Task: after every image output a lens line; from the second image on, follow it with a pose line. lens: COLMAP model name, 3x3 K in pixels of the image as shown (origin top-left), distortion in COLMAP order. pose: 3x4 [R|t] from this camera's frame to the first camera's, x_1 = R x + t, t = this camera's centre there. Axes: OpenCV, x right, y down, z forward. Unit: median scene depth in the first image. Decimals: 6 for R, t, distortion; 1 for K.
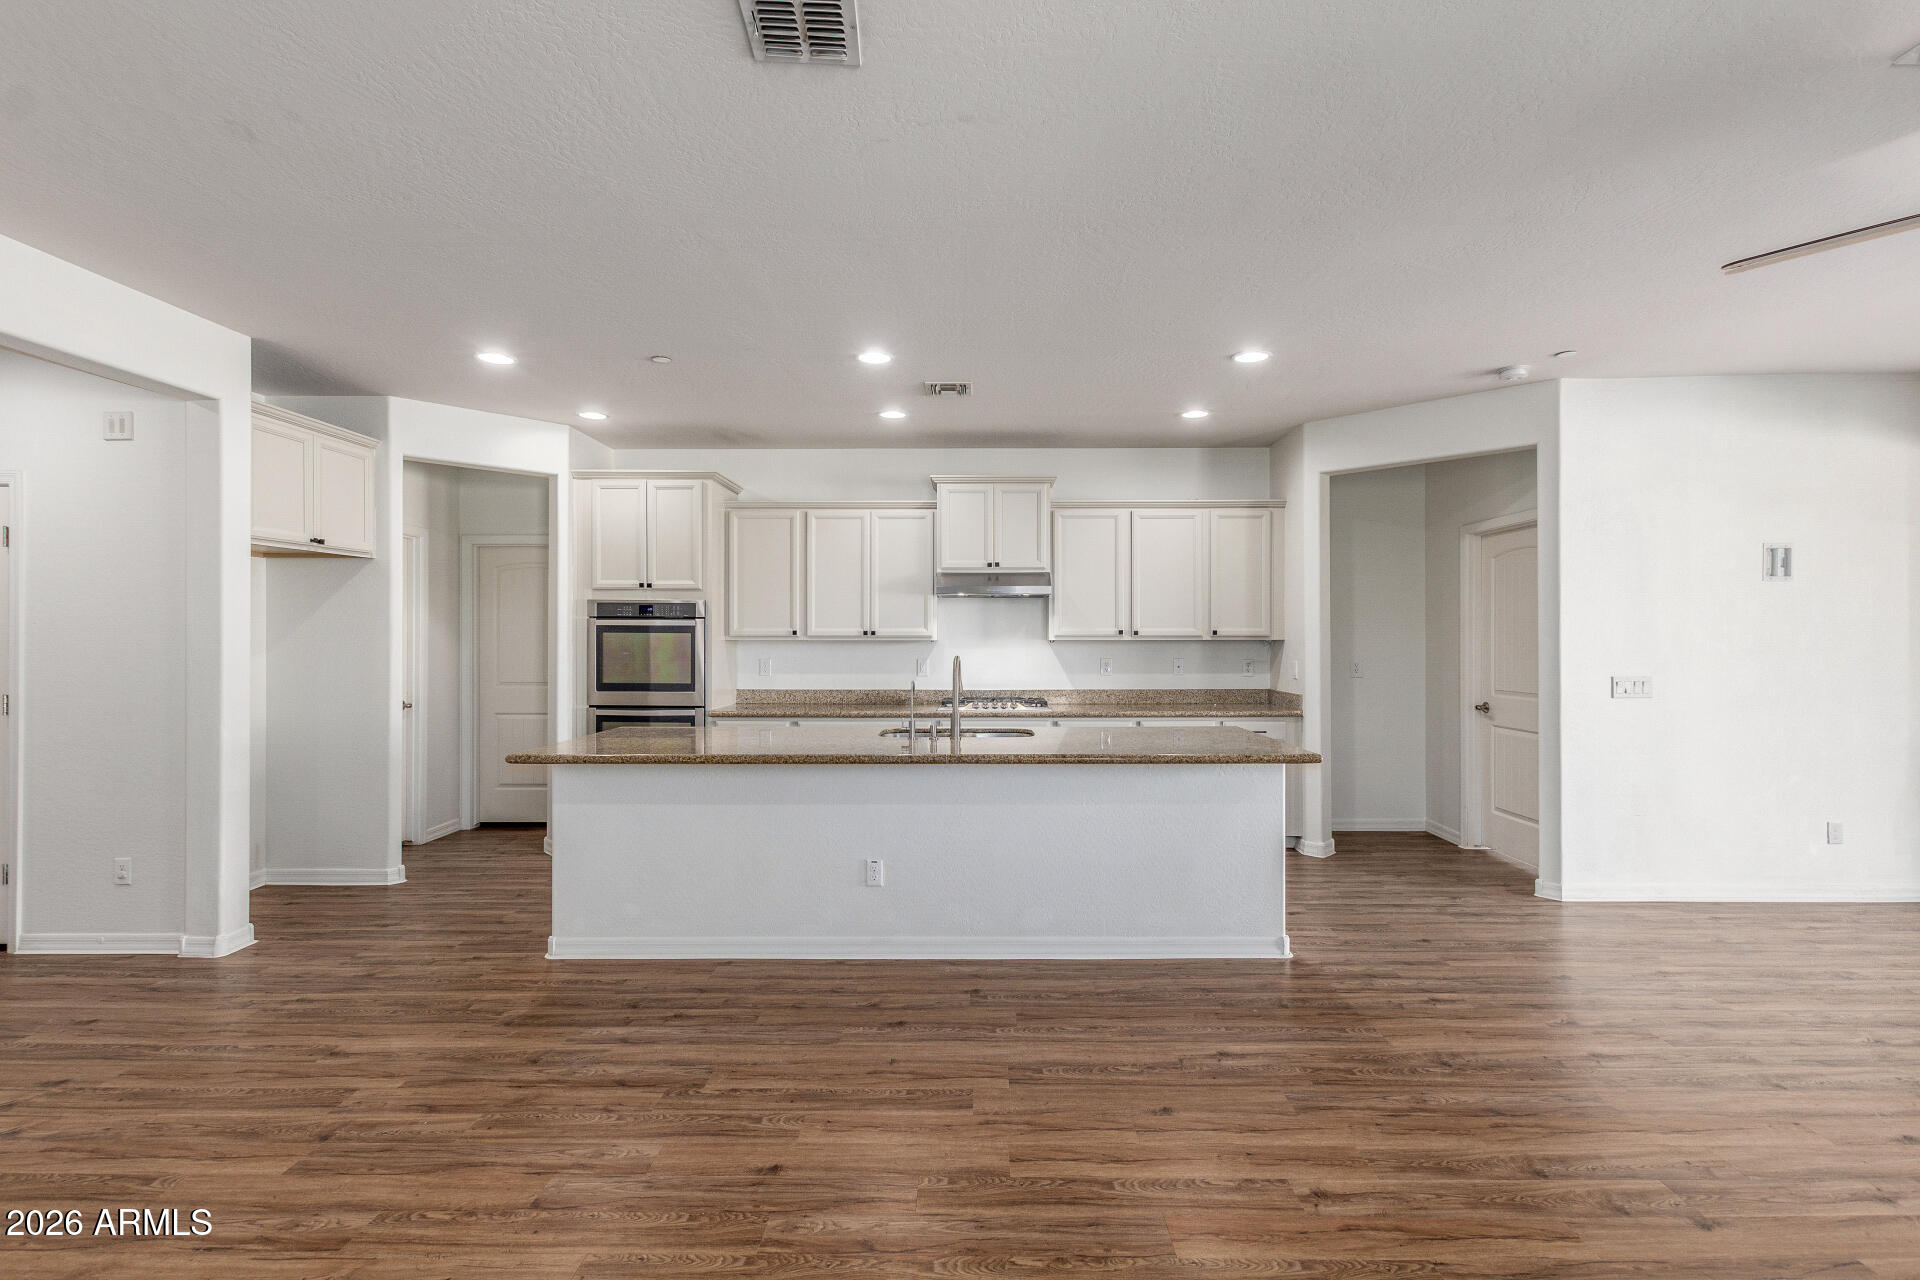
lens RADIAL K [[843.7, 0, 991.6], [0, 843.7, 641.1], [0, 0, 1]] dist [0.008060, -0.004346]
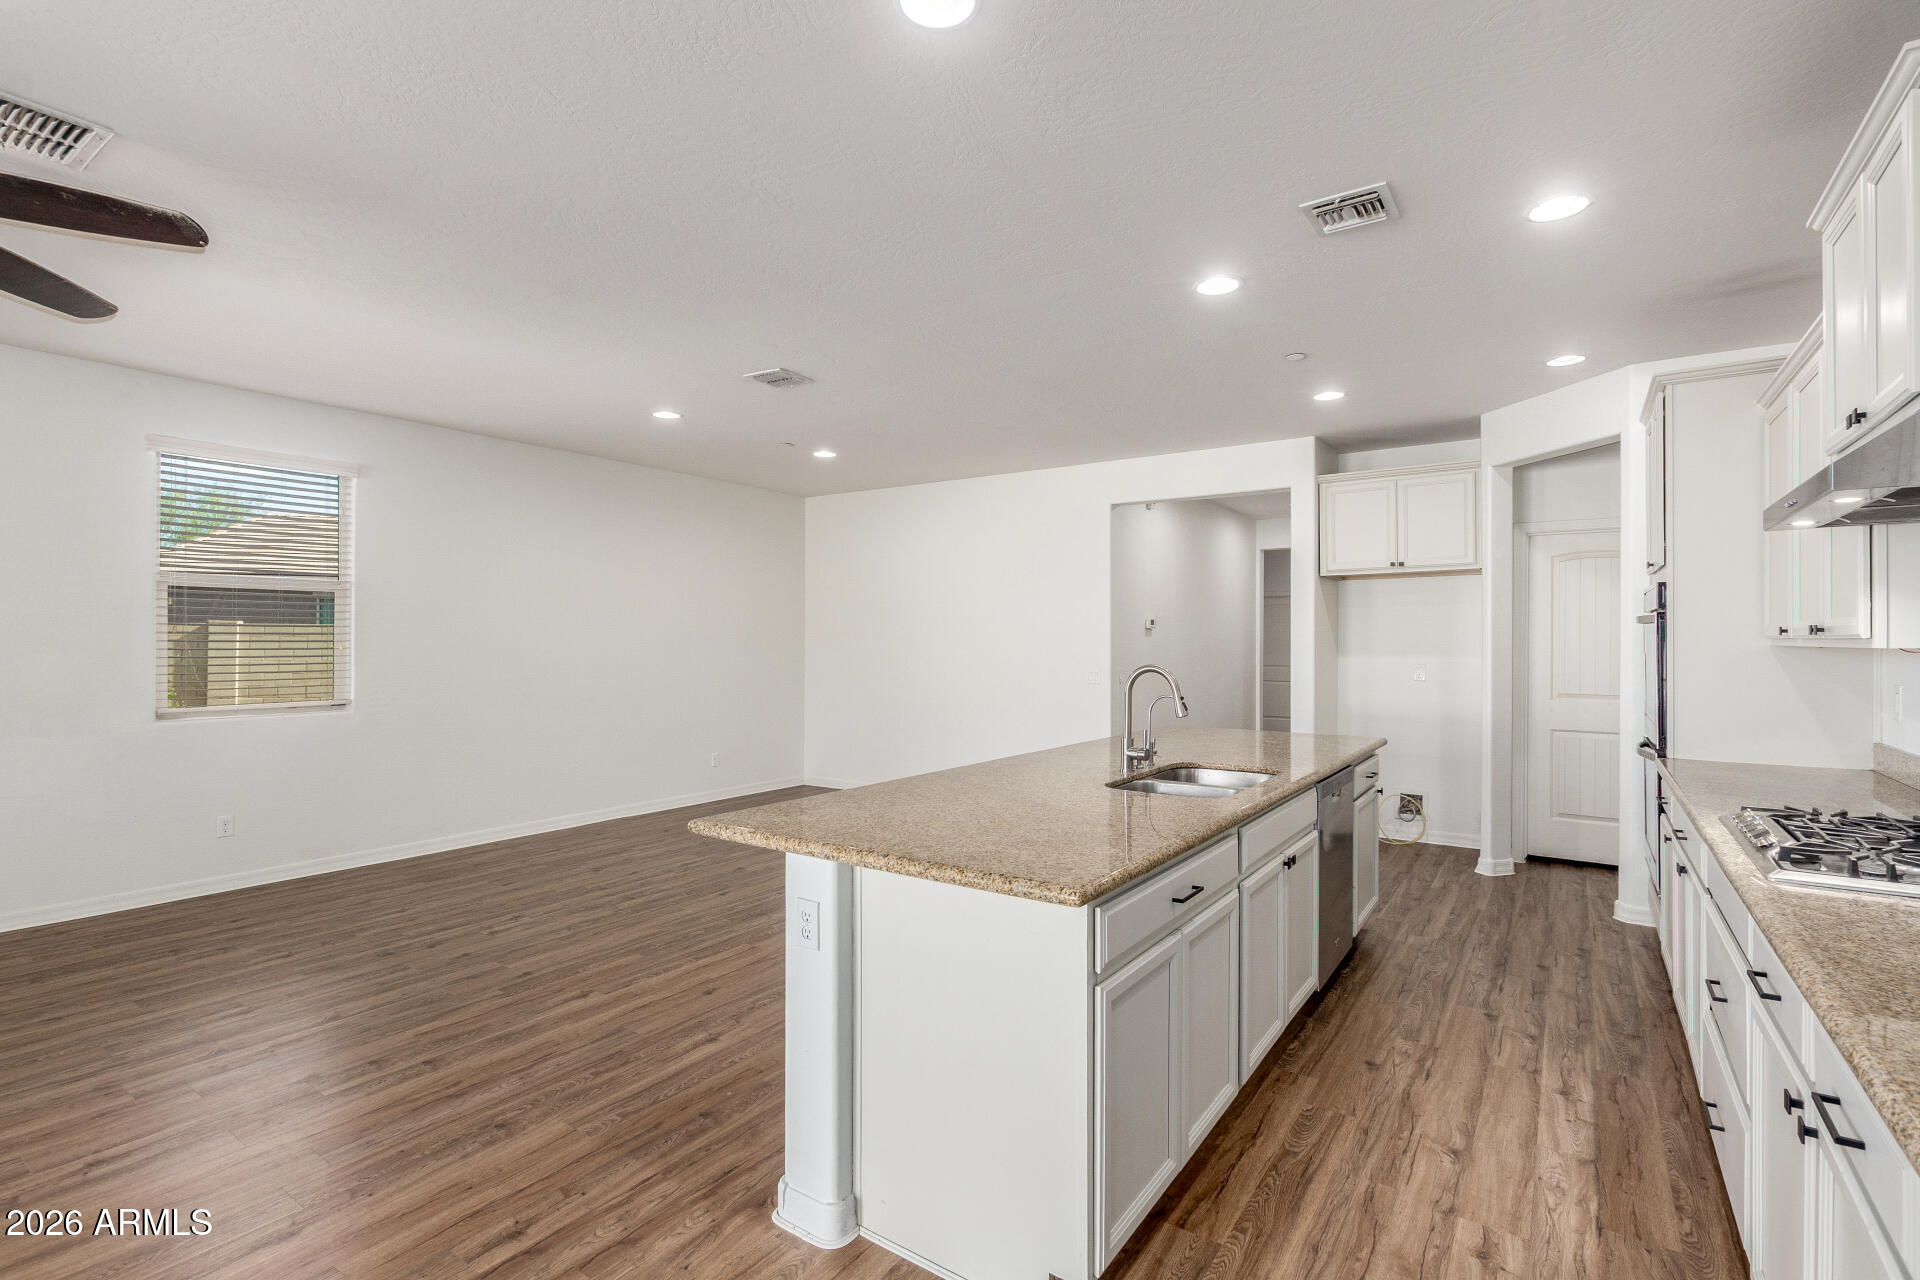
lens RADIAL K [[1019.5, 0, 1012.5], [0, 1019.5, 636.0], [0, 0, 1]] dist [0.031009, -0.021407]
pose [[-0.581837, -0.005067, -0.813290, 0.819628], [-0.005080, 0.999984, -0.002596, -0.006091], [0.813290, 0.002621, -0.581853, 1.530292]]
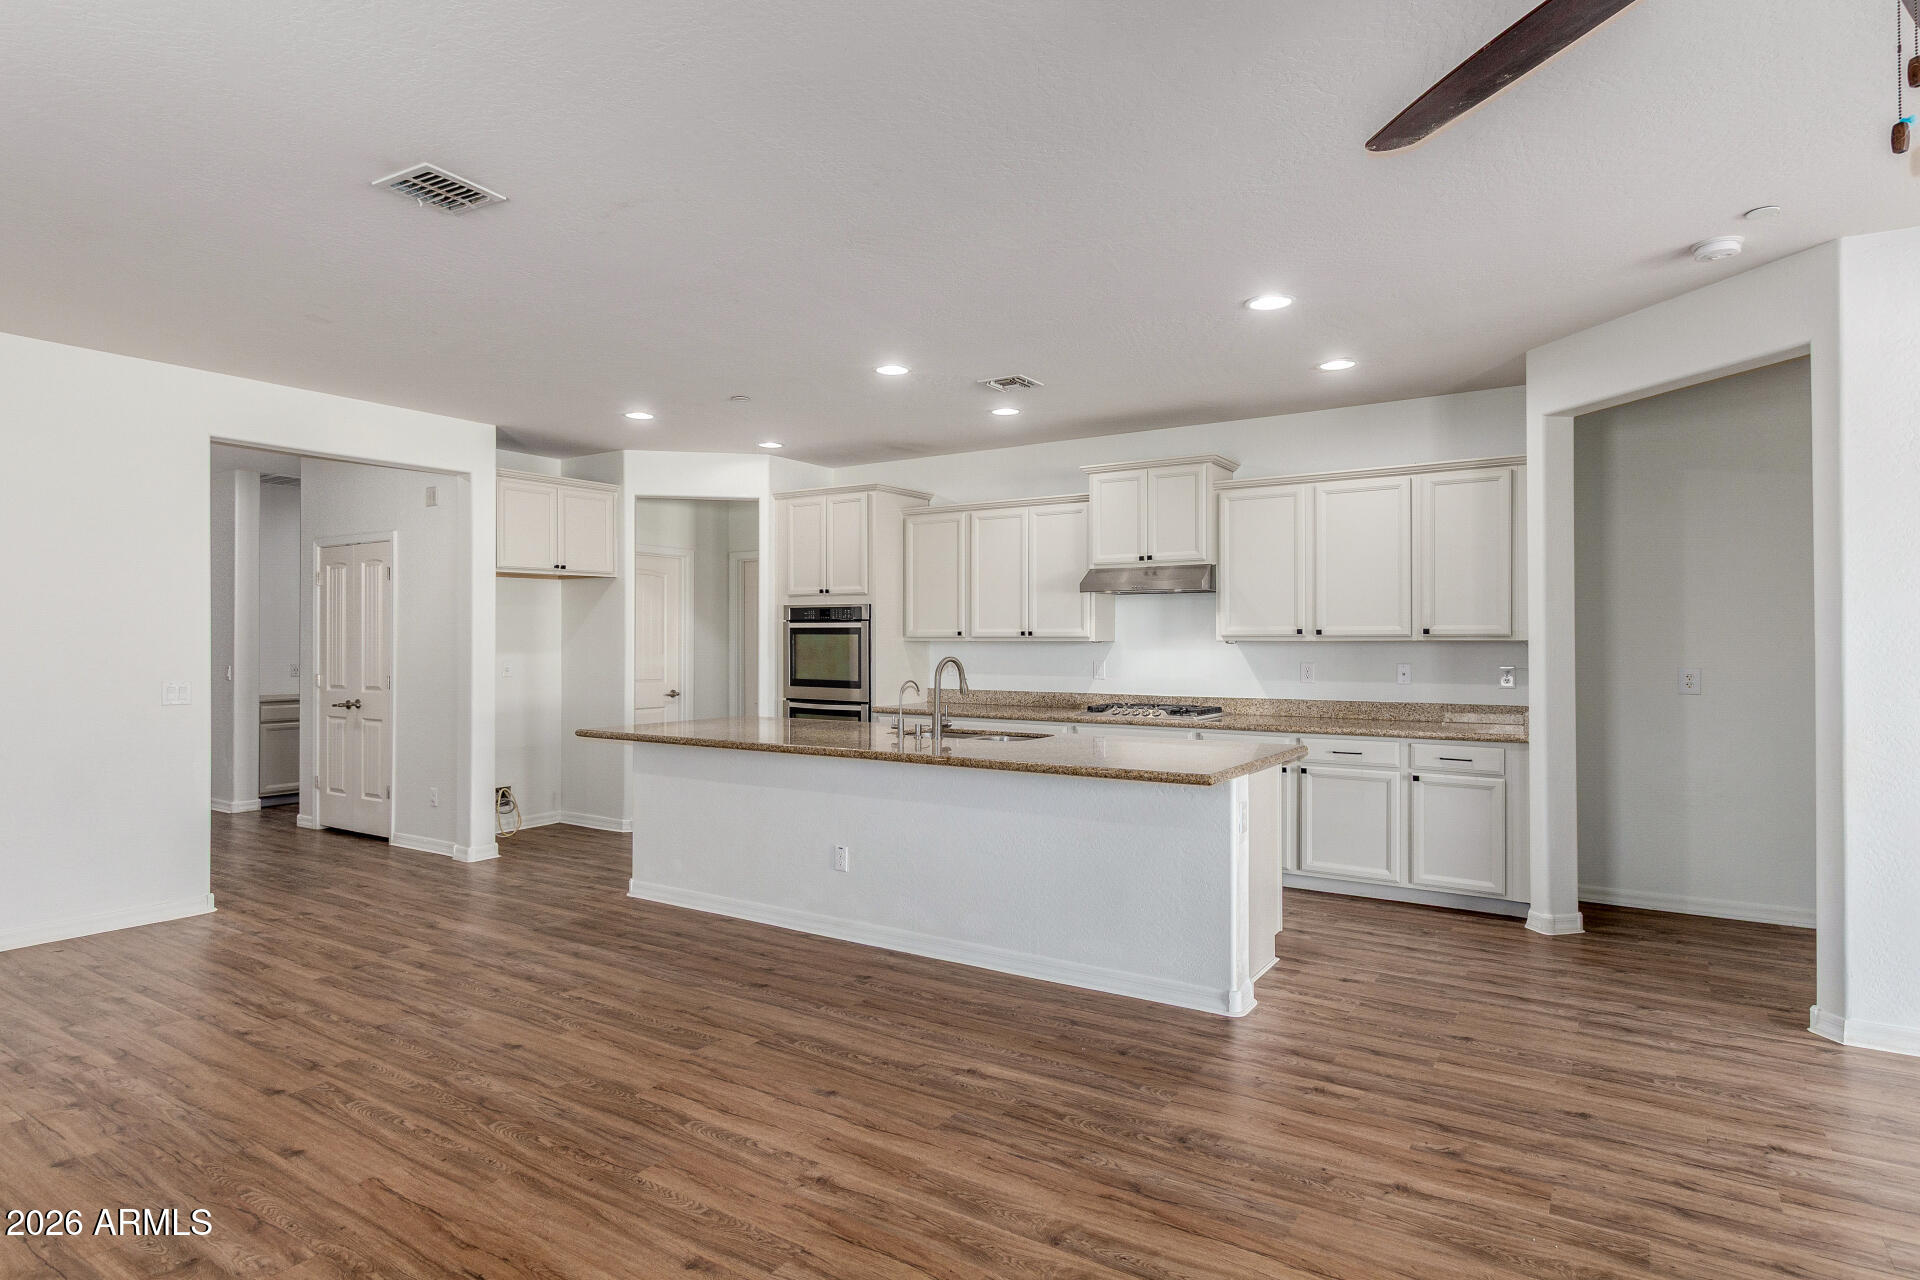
lens RADIAL K [[964.8, 0, 1034.8], [0, 964.8, 638.9], [0, 0, 1]] dist [0.003549, -0.001365]
pose [[0.864079, -0.000997, -0.503355, 0.668947], [-0.000687, 0.999995, -0.003158, 0.000087], [0.503355, 0.003075, 0.864074, 0.064733]]
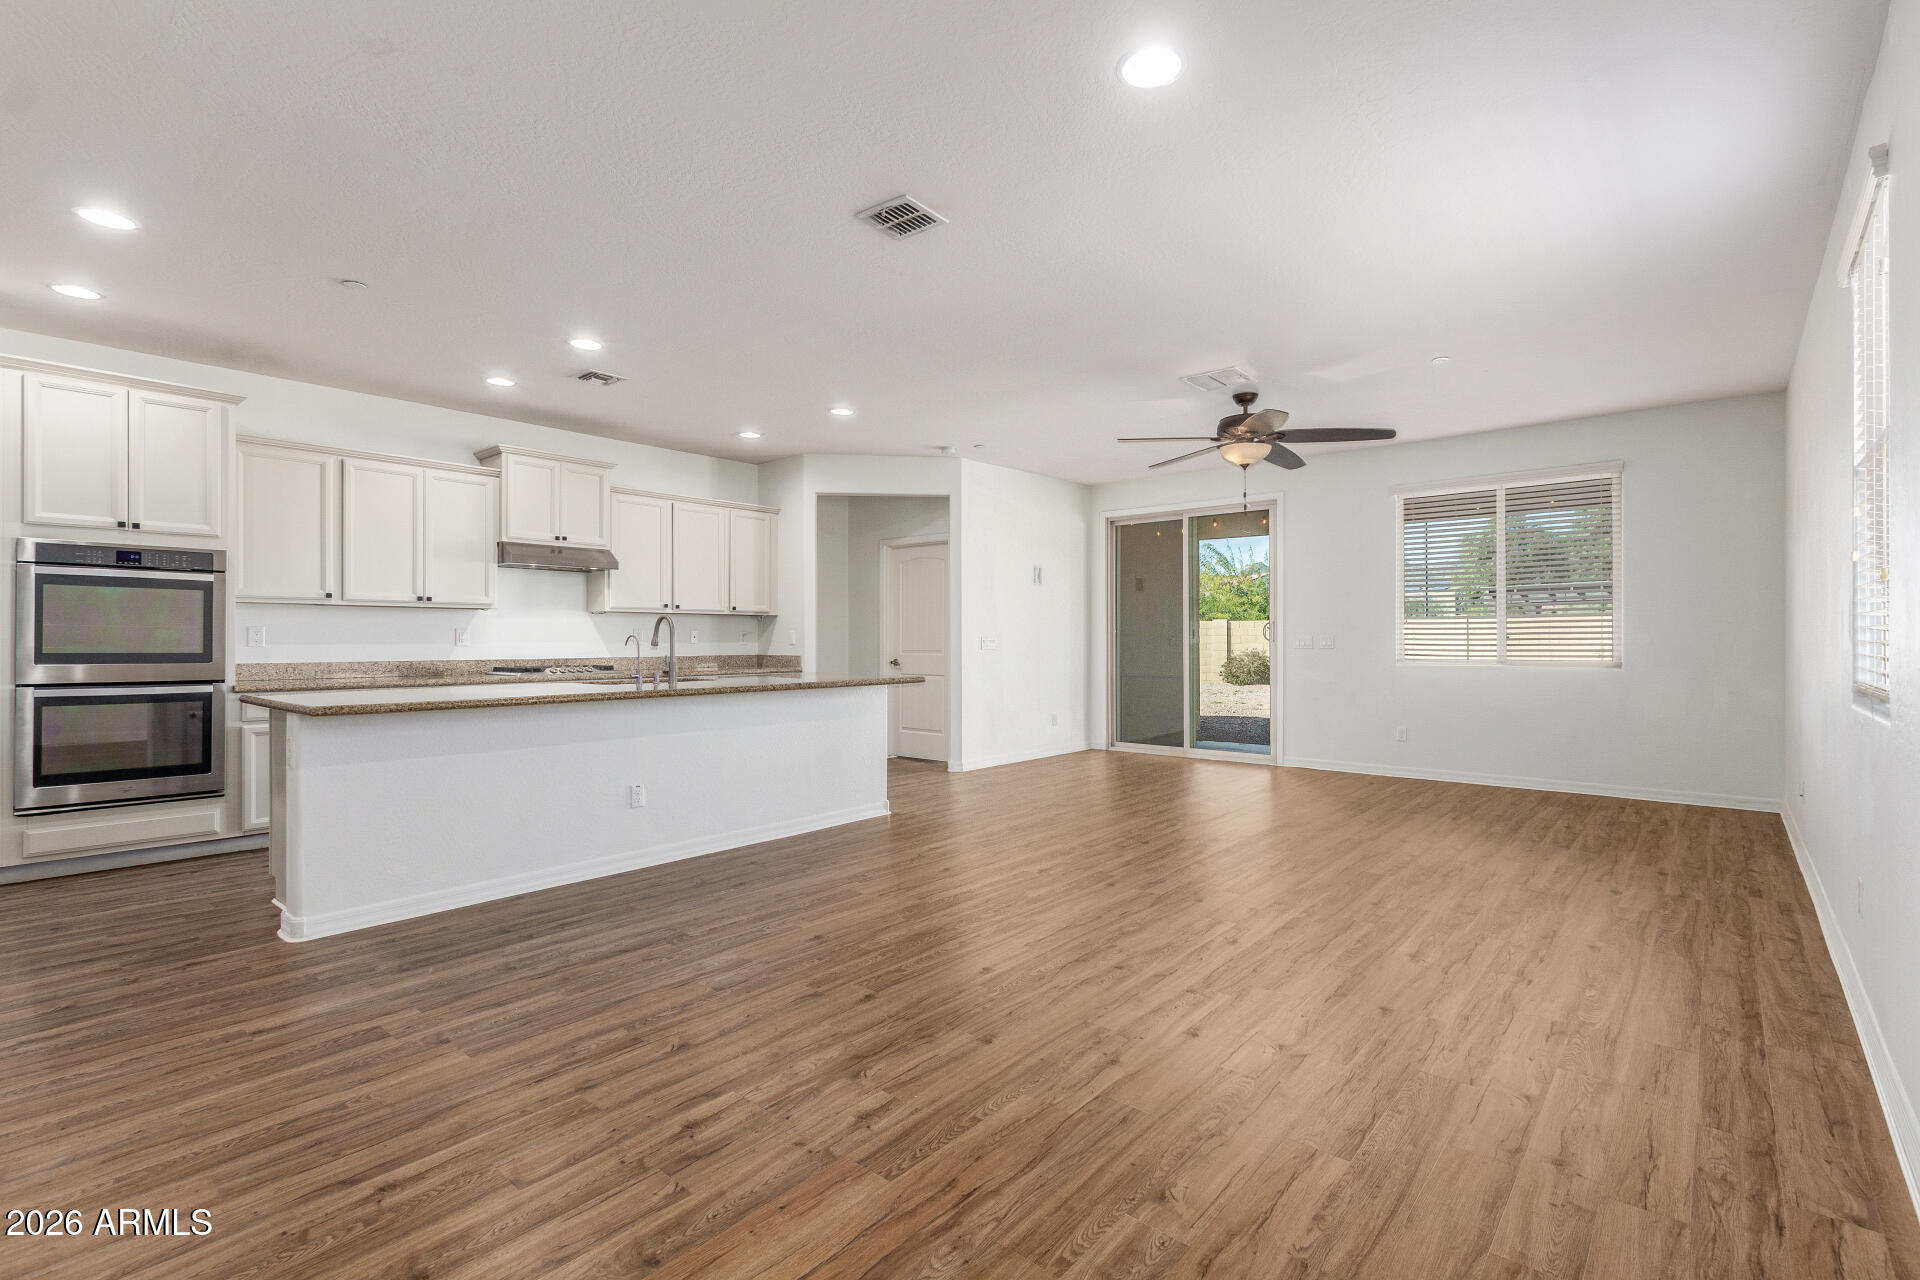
lens RADIAL K [[801.4, 0, 975.7], [0, 801.4, 634.5], [0, 0, 1]] dist [0.000515, -0.000220]
pose [[0.663726, -0.000175, 0.747976, -0.639160], [0.002364, 0.999995, -0.001864, 0.052441], [-0.747972, 0.003005, 0.663723, -0.084933]]
